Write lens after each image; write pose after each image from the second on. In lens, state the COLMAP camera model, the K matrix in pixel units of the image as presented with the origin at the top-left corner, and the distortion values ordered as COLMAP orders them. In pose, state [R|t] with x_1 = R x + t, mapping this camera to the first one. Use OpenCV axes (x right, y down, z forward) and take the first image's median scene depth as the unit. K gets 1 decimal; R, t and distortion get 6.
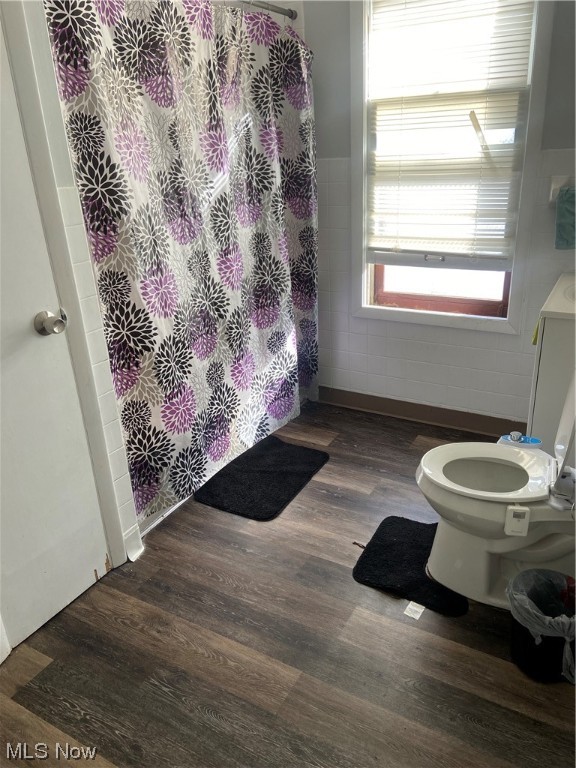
lens RADIAL K [[613.6, 0, 288.3], [0, 613.6, 395.5], [0, 0, 1]] dist [0.214102, -0.260802]
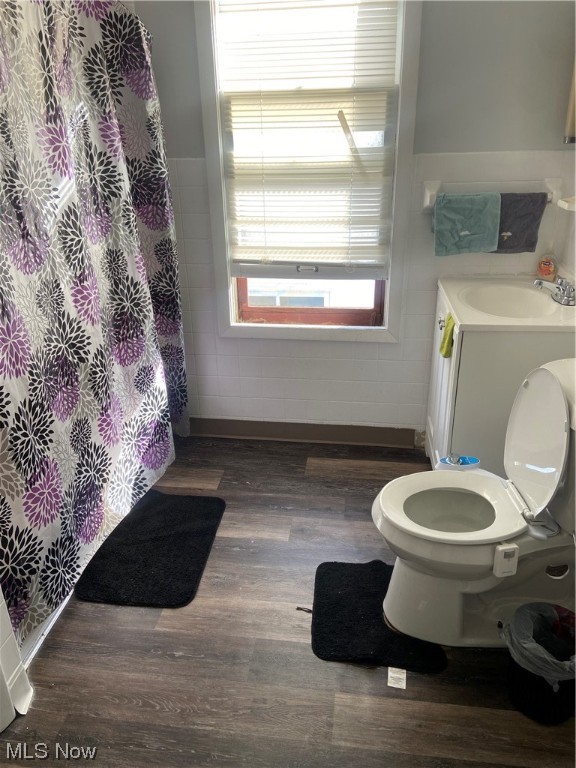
lens RADIAL K [[595.5, 0, 288.0], [0, 595.5, 384.0], [0, 0, 1]] dist [0.208582, -0.279225]
pose [[0.920644, -0.134925, 0.366348, -0.154167], [0.133713, 0.990601, 0.028812, -0.086509], [-0.366792, 0.022459, 0.930032, 0.202039]]
